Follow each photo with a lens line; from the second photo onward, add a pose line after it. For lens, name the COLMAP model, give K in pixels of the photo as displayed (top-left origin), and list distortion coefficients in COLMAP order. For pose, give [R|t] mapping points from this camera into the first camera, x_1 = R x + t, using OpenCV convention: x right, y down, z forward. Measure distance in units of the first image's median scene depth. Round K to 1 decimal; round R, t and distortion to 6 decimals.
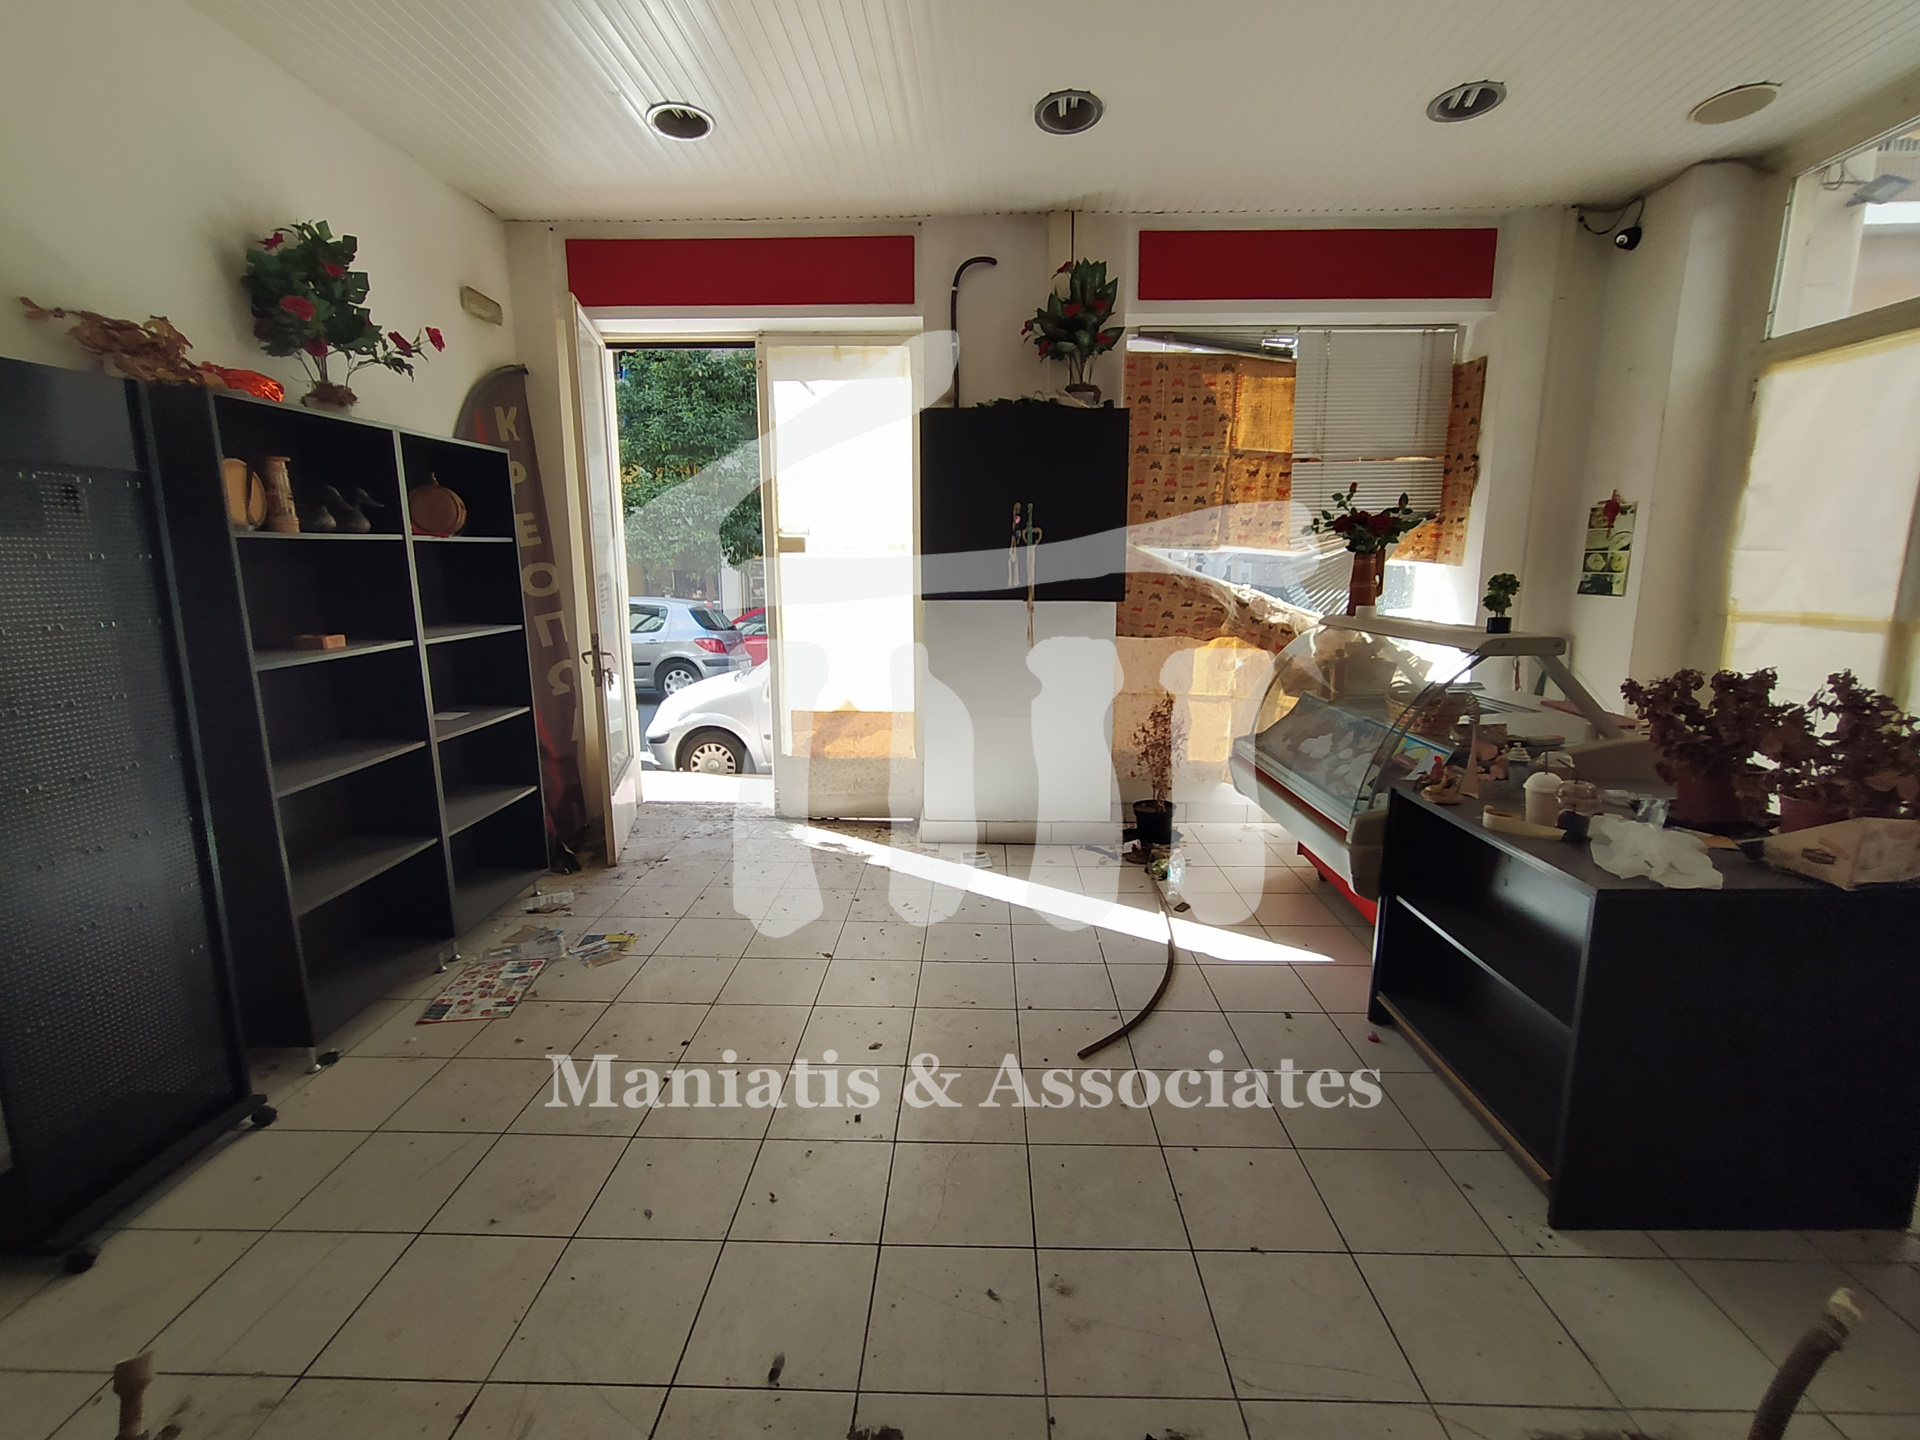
lens RADIAL K [[868.1, 0, 962.7], [0, 868.1, 725.1], [0, 0, 1]] dist [-0.006662, 0.004519]
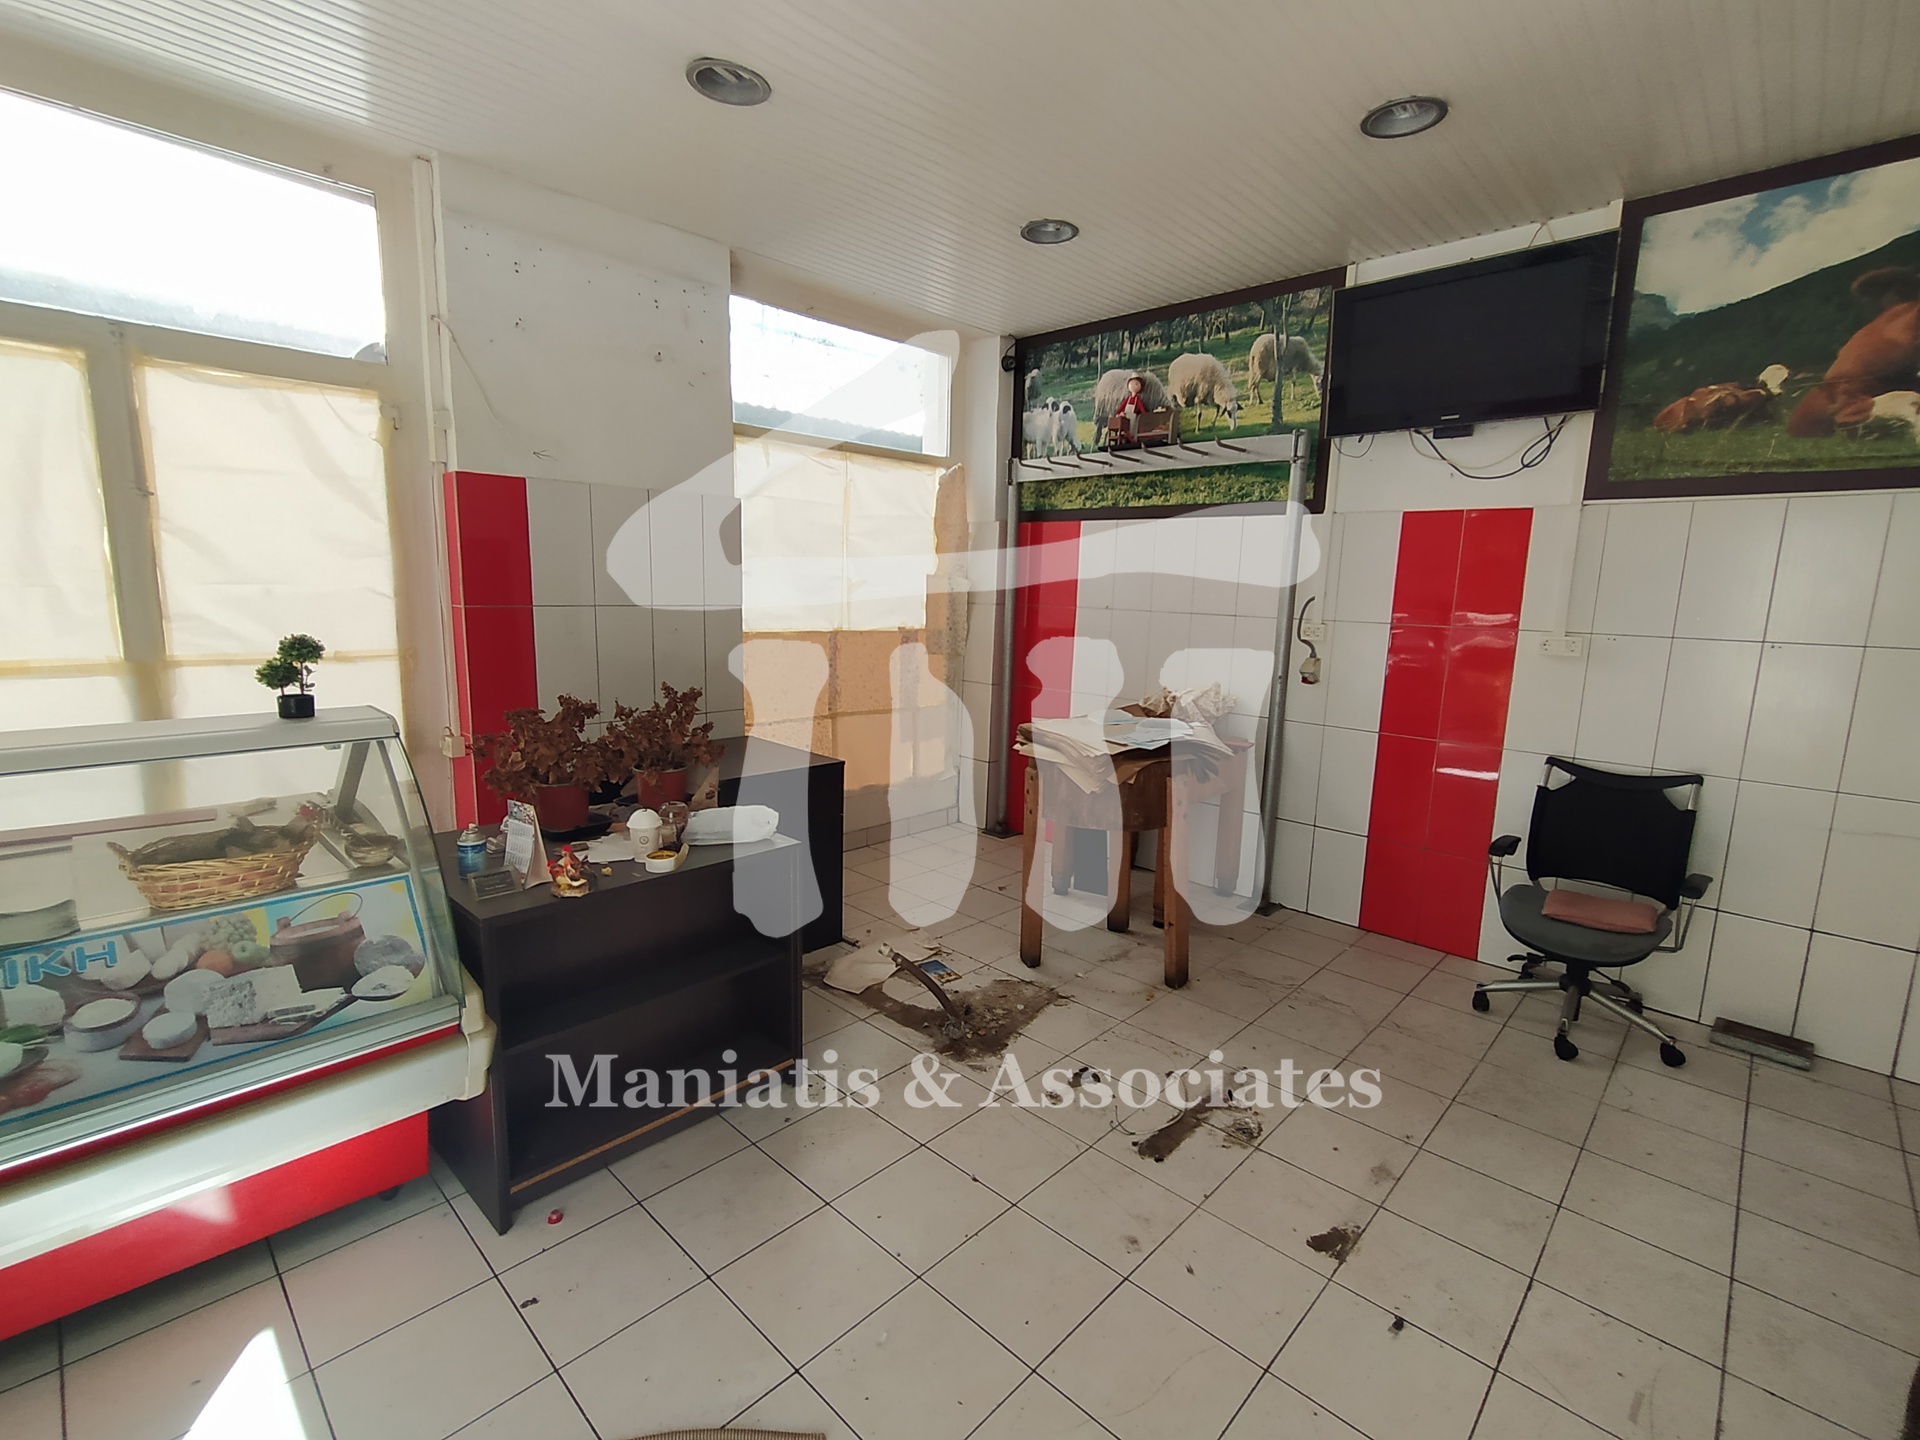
lens RADIAL K [[868.1, 0, 972.6], [0, 868.1, 720.7], [0, 0, 1]] dist [-0.006662, 0.004519]
pose [[-0.741778, -0.121376, 0.659570, -0.180246], [0.099069, 0.952865, 0.286765, -0.171440], [-0.663287, 0.278059, -0.694790, 0.763514]]
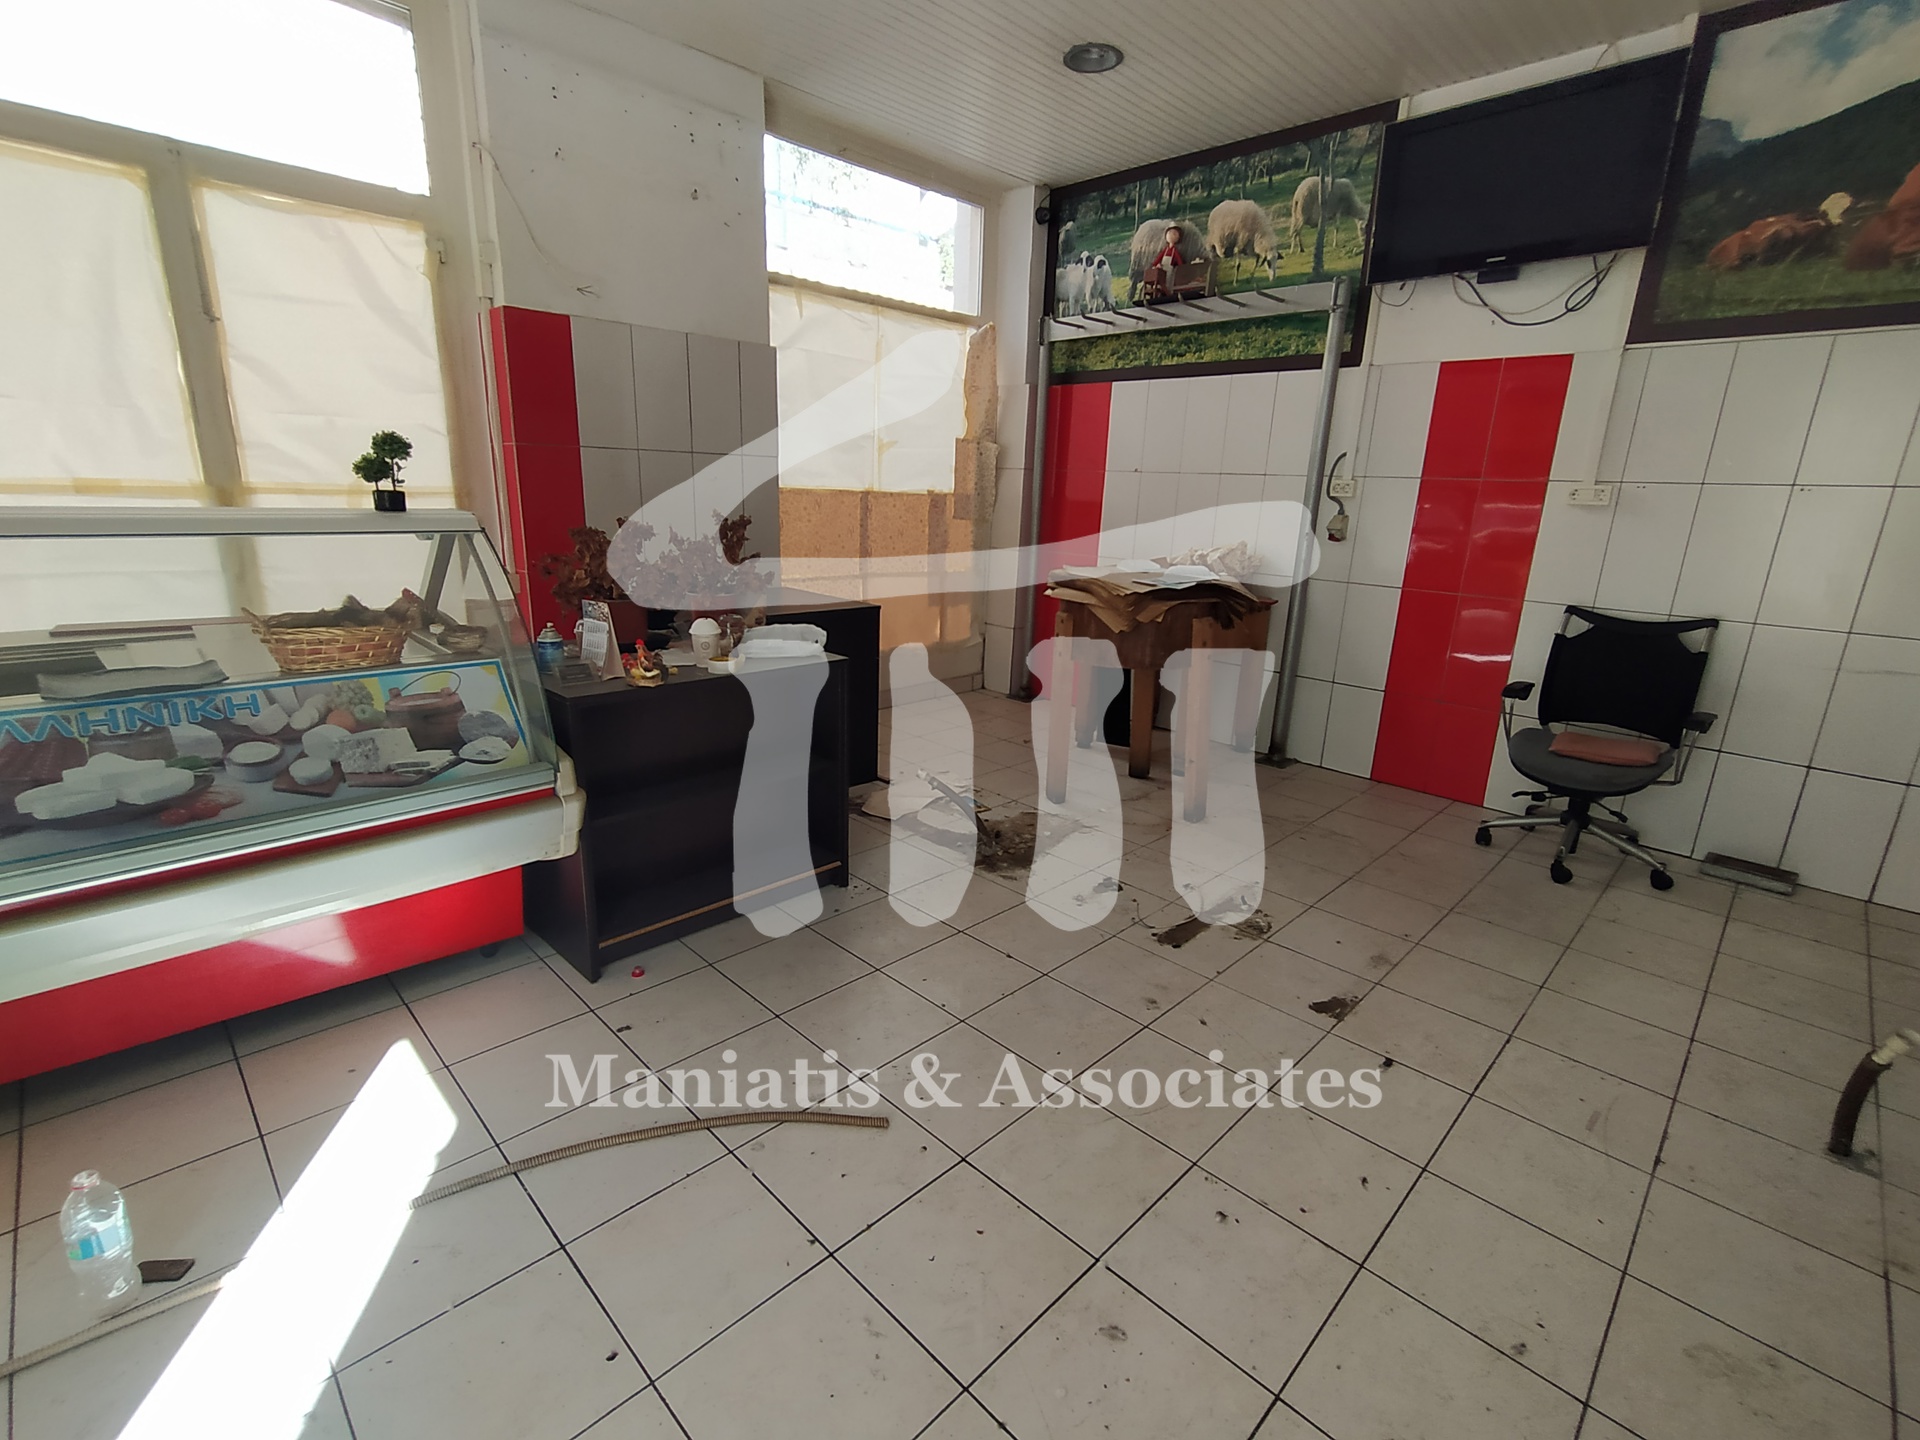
lens RADIAL K [[868.1, 0, 968.3], [0, 868.1, 717.5], [0, 0, 1]] dist [-0.006662, 0.004519]
pose [[-0.725654, -0.201155, 0.657999, -0.200798], [0.093020, 0.918851, 0.383483, -0.125214], [-0.681743, 0.339484, -0.648057, 0.820488]]
